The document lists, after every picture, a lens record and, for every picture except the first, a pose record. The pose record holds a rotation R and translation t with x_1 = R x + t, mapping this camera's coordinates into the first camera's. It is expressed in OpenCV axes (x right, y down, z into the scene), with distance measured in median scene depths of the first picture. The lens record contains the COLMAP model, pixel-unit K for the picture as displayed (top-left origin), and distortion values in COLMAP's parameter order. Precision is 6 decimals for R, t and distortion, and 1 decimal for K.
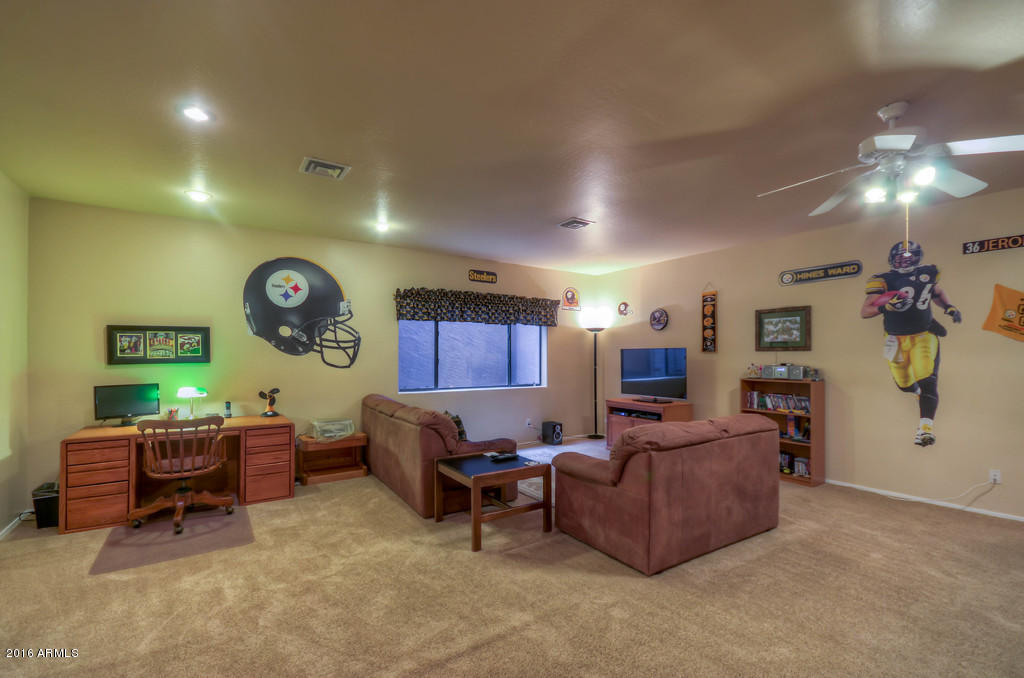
lens RADIAL K [[446.8, 0, 506.1], [0, 446.8, 355.8], [0, 0, 1]] dist [0.012999, -0.001161]
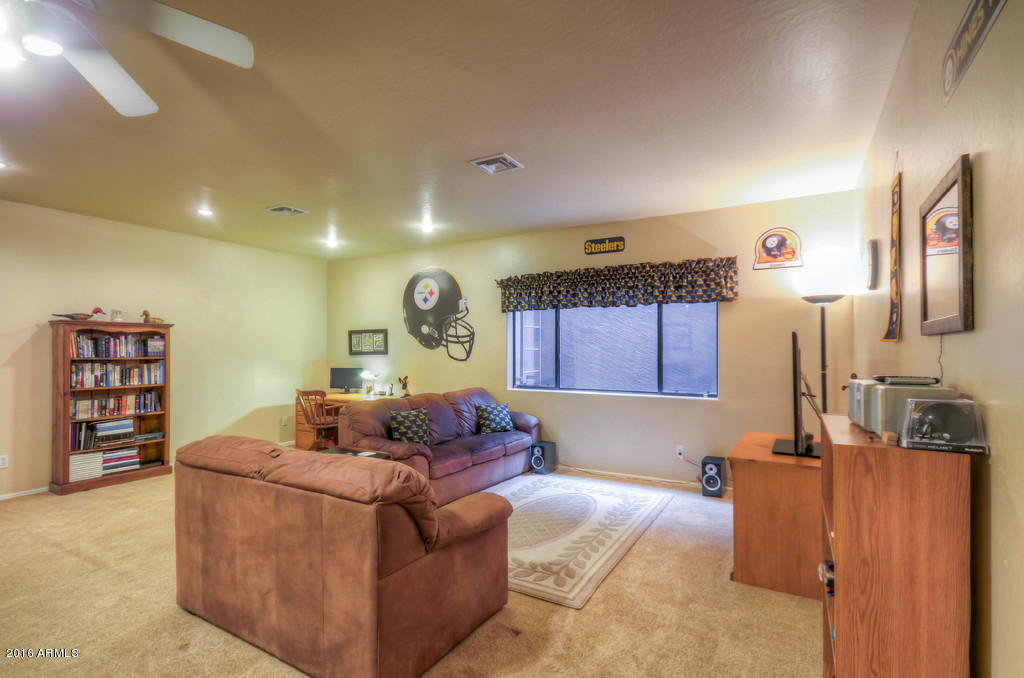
lens RADIAL K [[487.1, 0, 506.0], [0, 487.1, 342.4], [0, 0, 1]] dist [0.008908, -0.001708]
pose [[0.443310, -0.012351, -0.896283, 0.791896], [0.000253, 0.999907, -0.013654, -0.001535], [0.896368, 0.005826, 0.443272, 0.619838]]
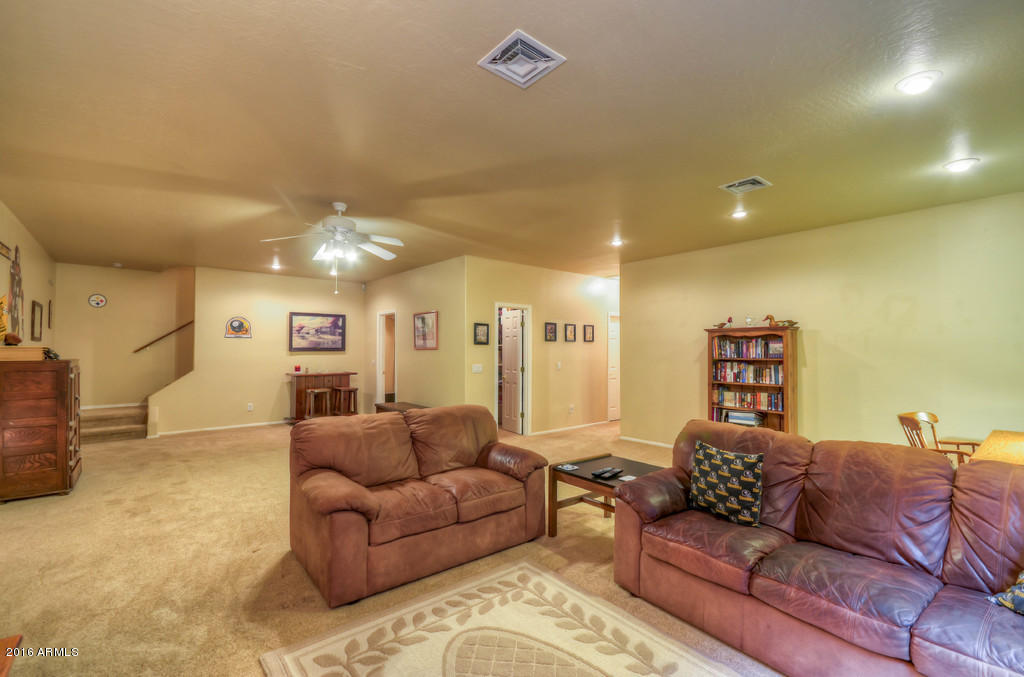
lens RADIAL K [[446.8, 0, 532.3], [0, 446.8, 348.6], [0, 0, 1]] dist [0.012999, -0.001161]
pose [[-0.991969, 0.000512, -0.126478, 0.171178], [0.001872, 0.999942, -0.010633, 0.002957], [0.126465, -0.010784, -0.991912, 1.352490]]
